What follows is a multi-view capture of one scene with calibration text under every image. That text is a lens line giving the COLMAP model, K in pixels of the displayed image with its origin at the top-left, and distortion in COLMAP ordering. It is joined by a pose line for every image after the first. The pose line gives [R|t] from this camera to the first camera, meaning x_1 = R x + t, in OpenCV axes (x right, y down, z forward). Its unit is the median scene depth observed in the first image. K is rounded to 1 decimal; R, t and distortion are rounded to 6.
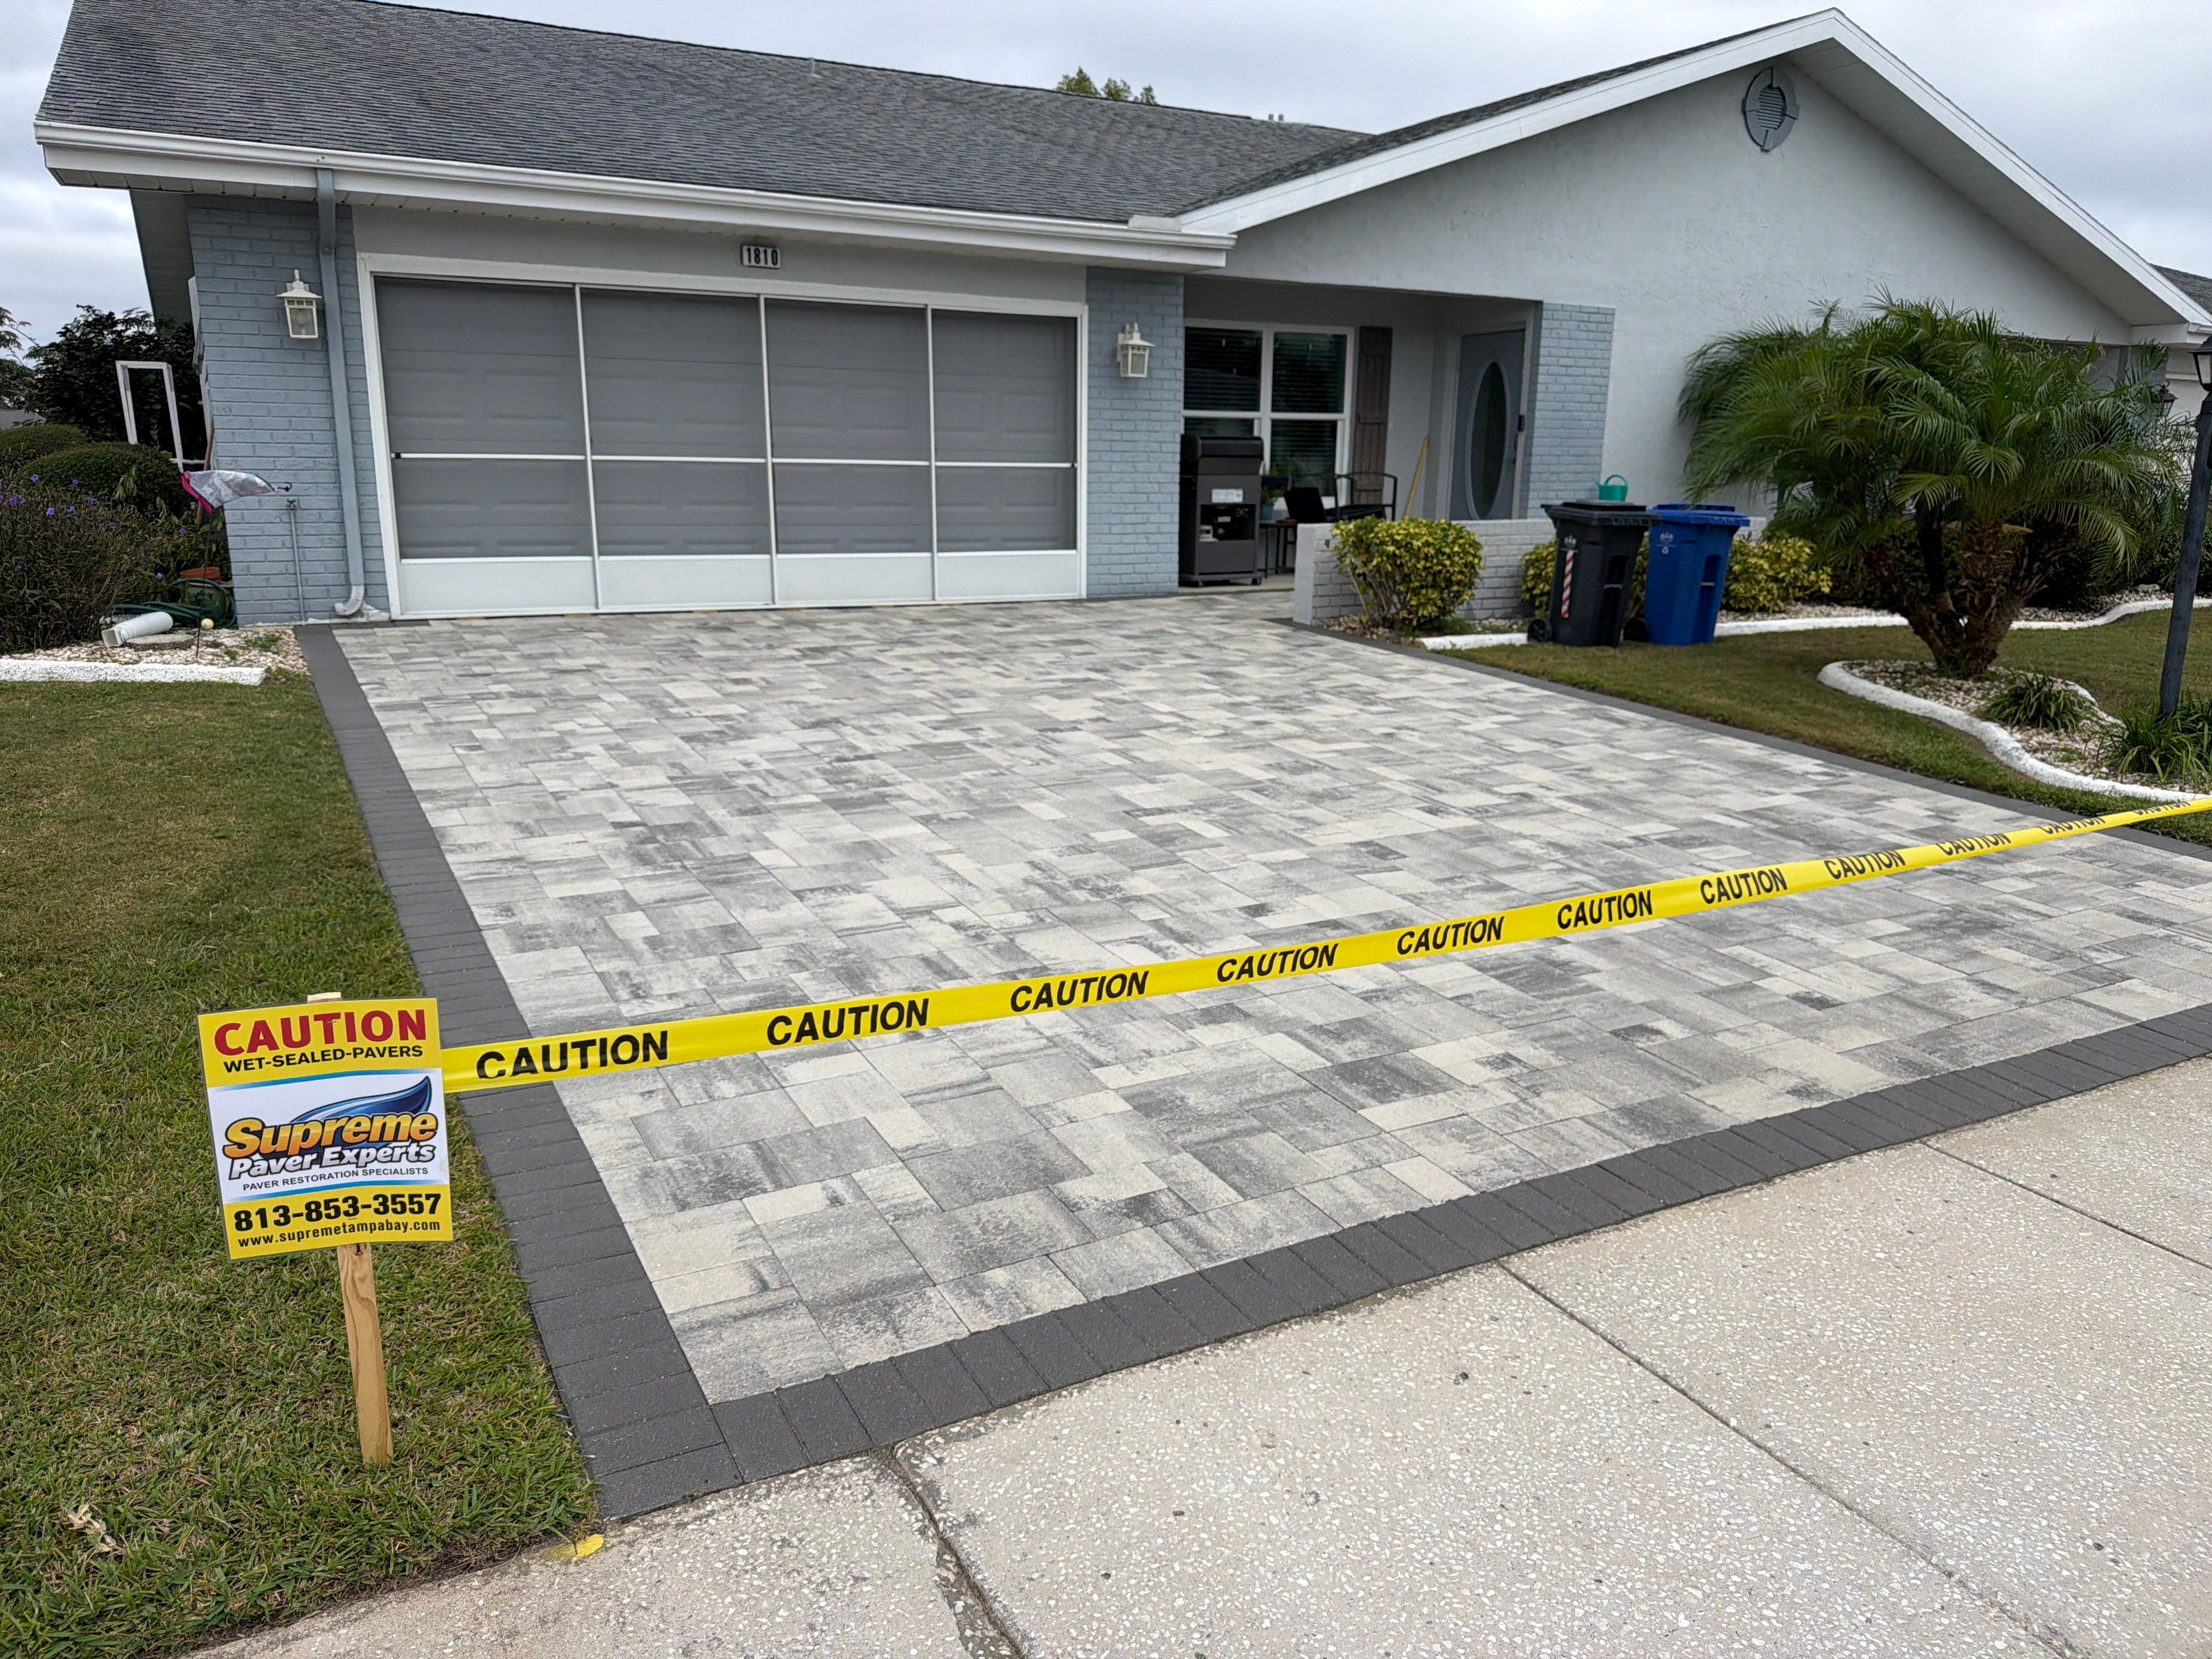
lens RADIAL K [[1547.1, 0, 1101.1], [0, 1547.1, 832.1], [0, 0, 1]] dist [0.154040, -0.282809]
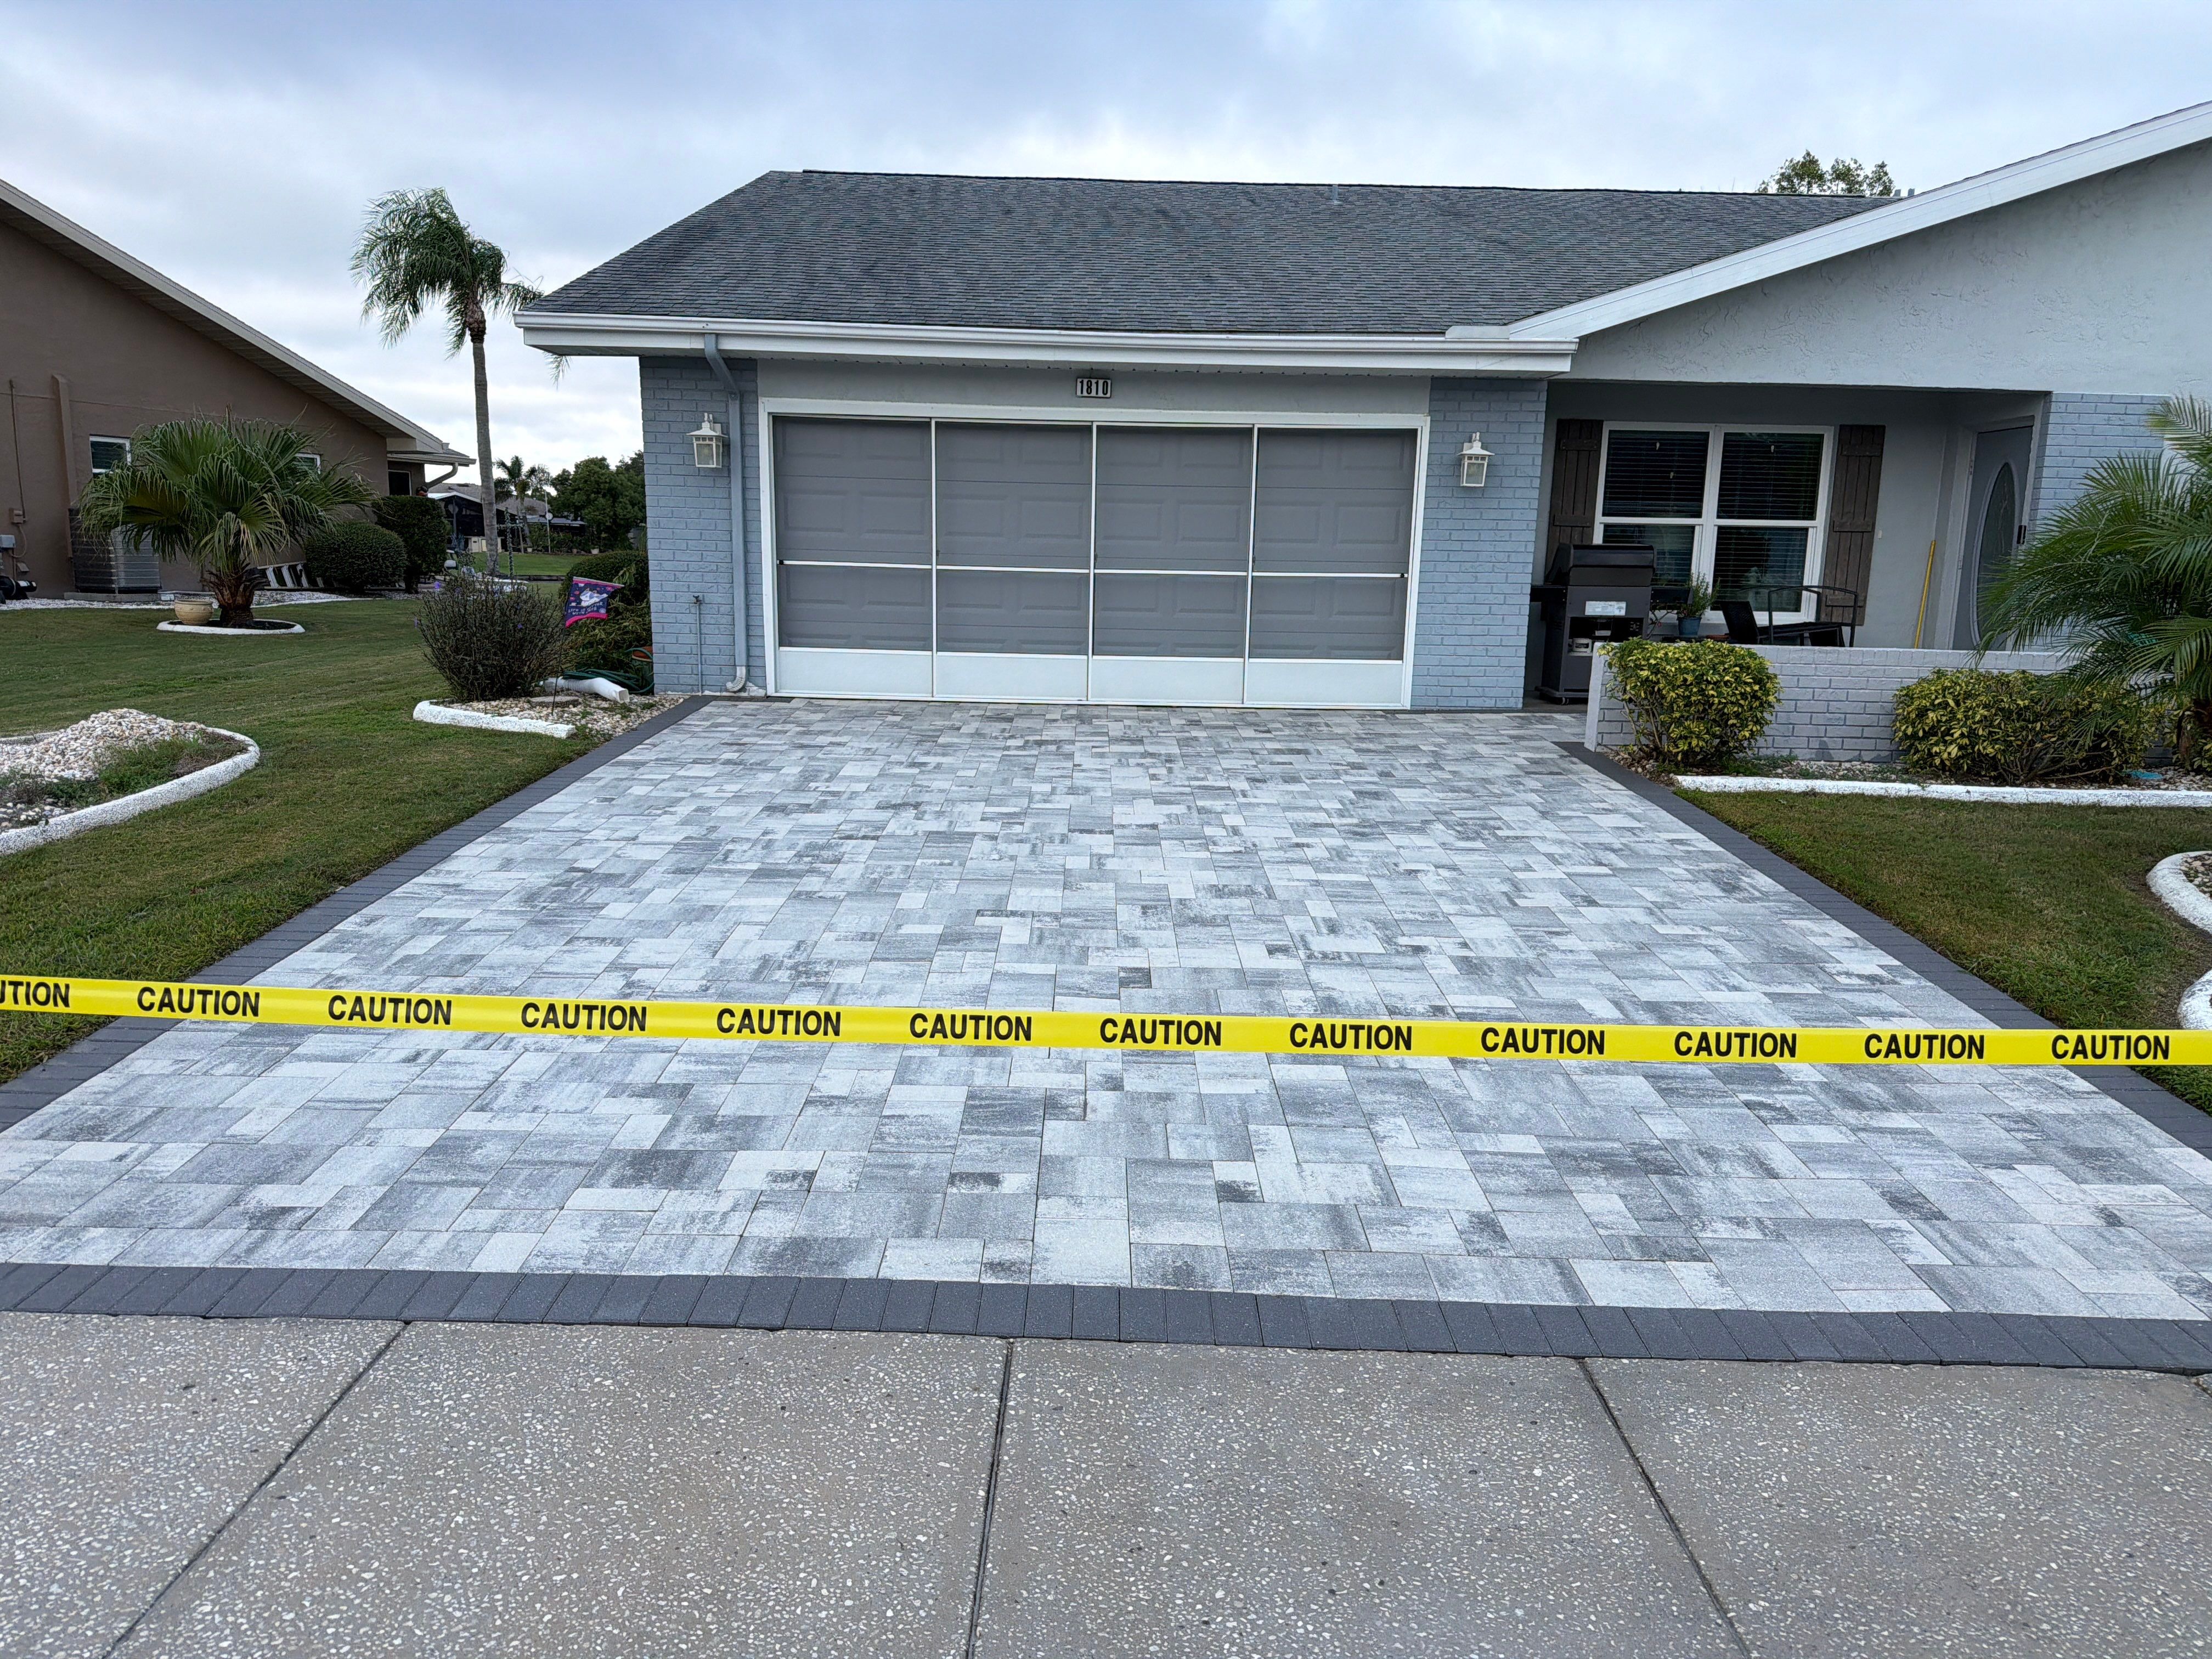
lens RADIAL K [[1543.0, 0, 1106.0], [0, 1543.0, 829.5], [0, 0, 1]] dist [0.153753, -0.269835]
pose [[0.875727, 0.095545, -0.473258, 0.629453], [-0.123725, 0.991902, -0.028690, -0.051933], [0.466684, 0.083678, 0.880457, 0.127534]]
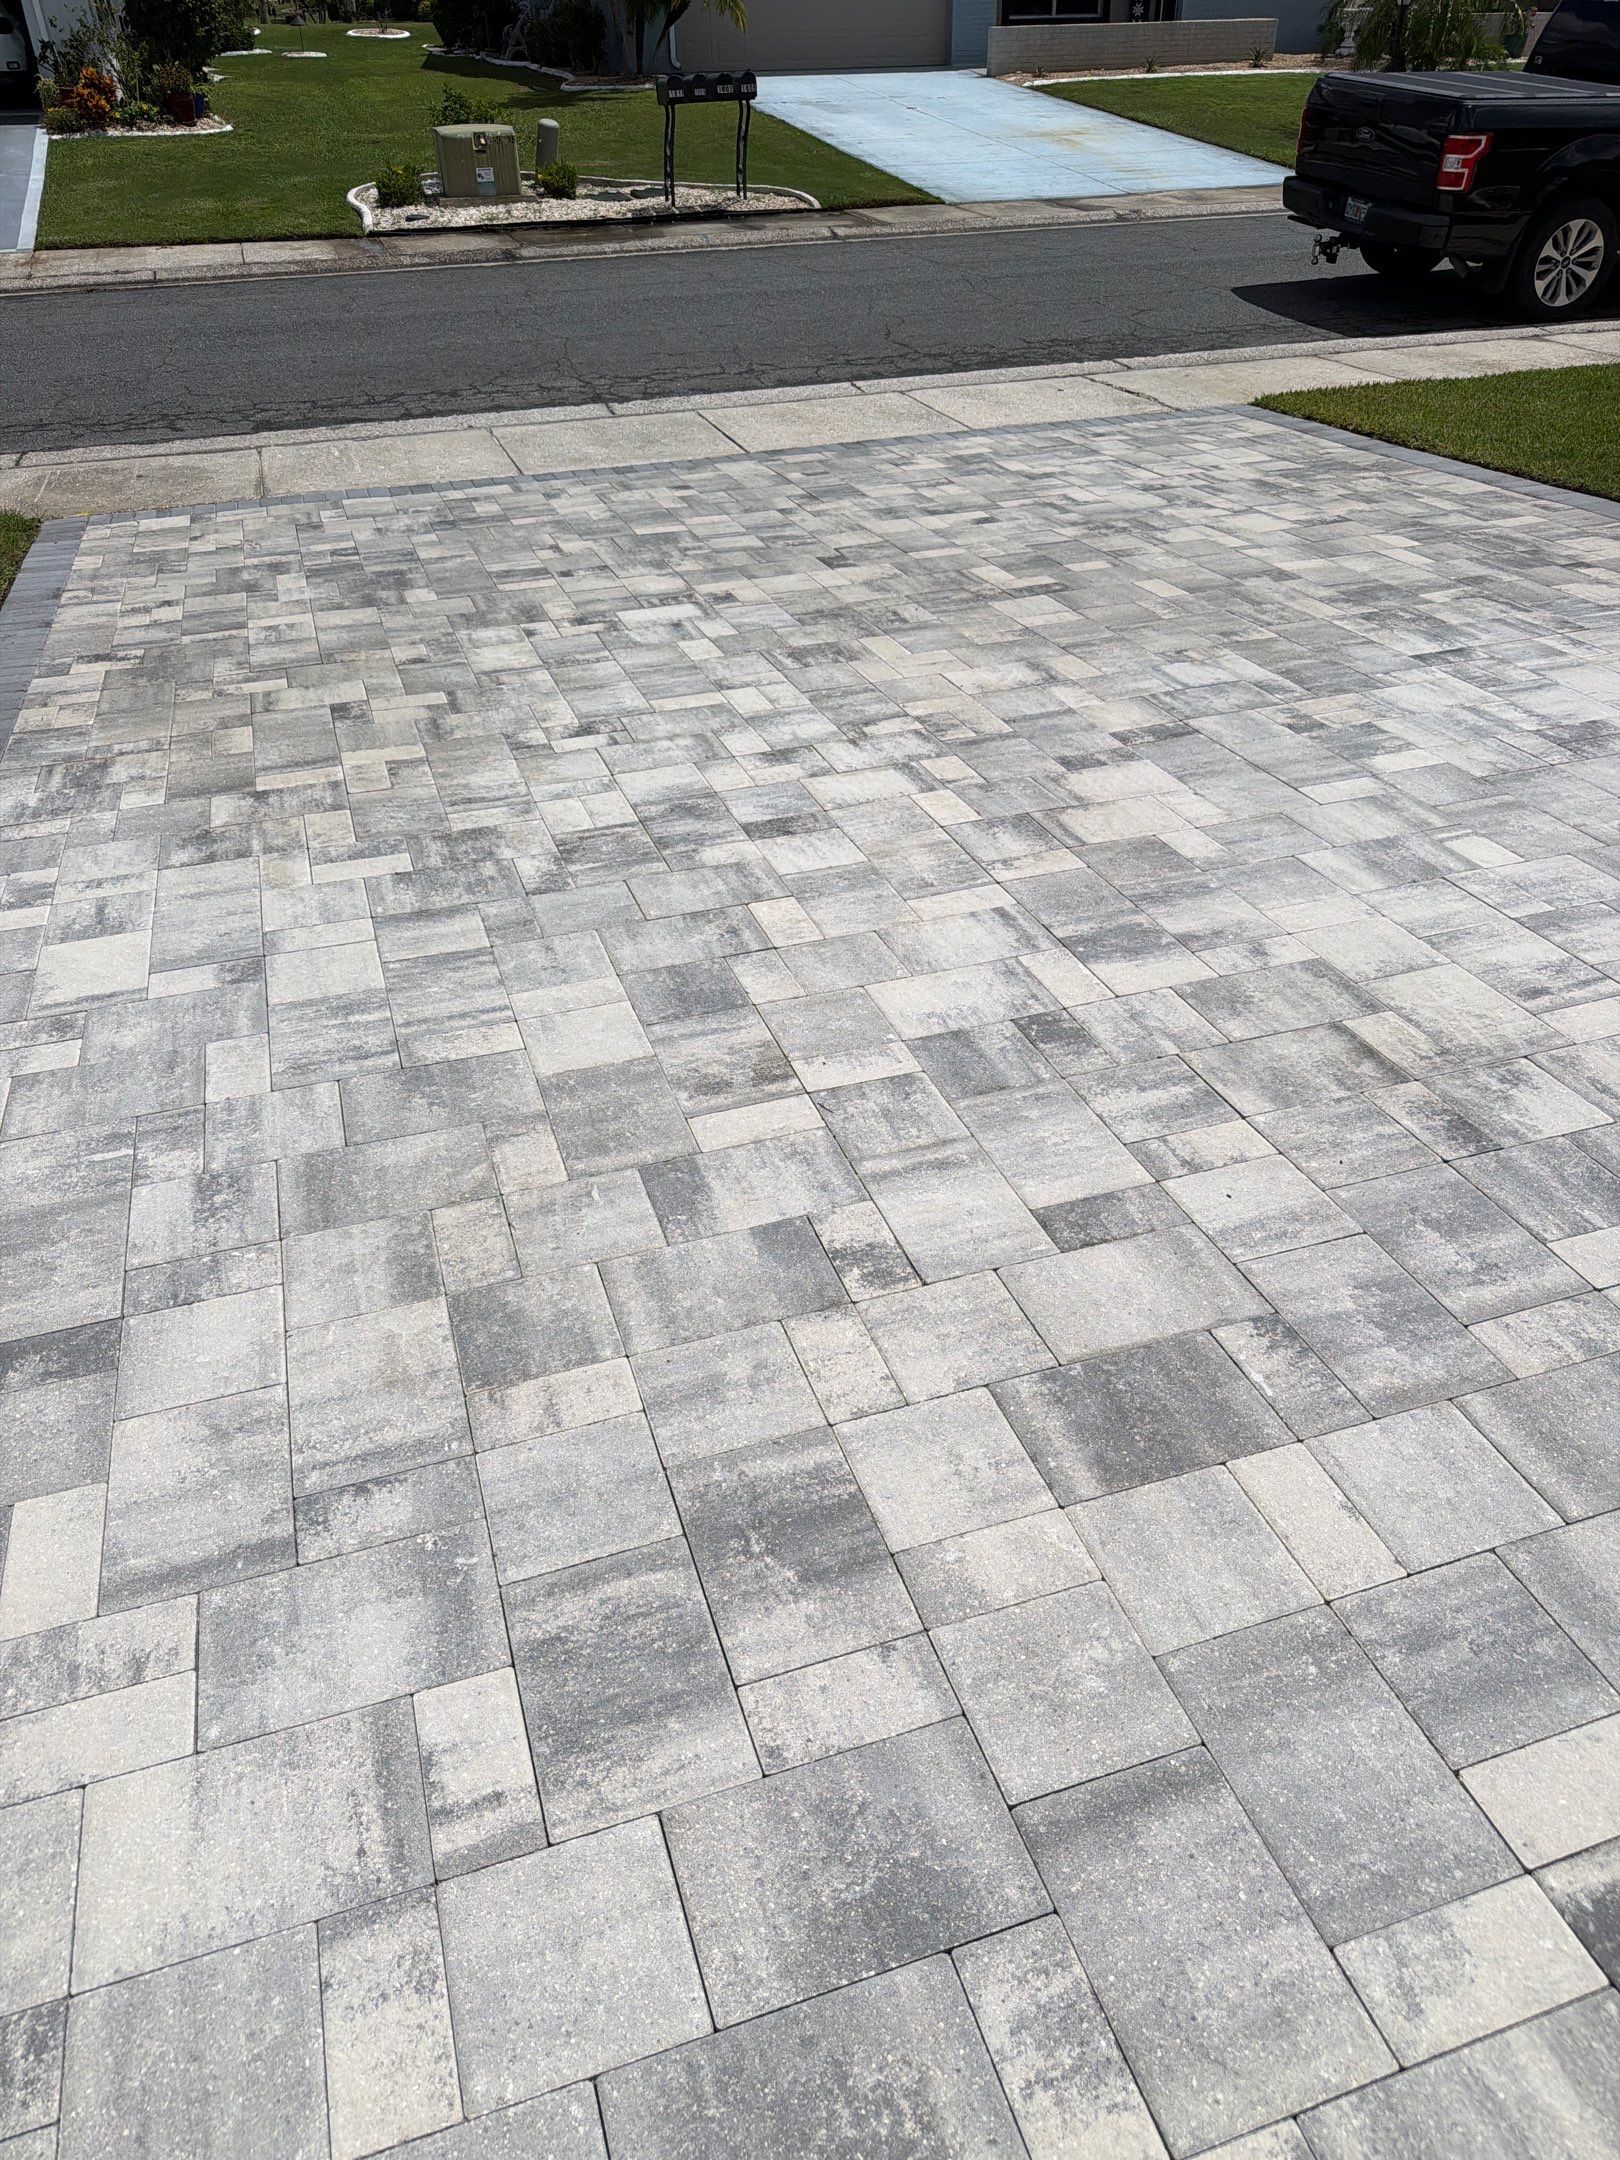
lens RADIAL K [[1479.9, 0, 810.0], [0, 1479.9, 1080.0], [0, 0, 1]] dist [0.052011, -0.077082]
pose [[-0.981931, -0.106539, 0.156401, -0.002150], [0.049696, 0.652288, 0.756340, -0.543801], [-0.182598, 0.750446, -0.635207, 1.969150]]
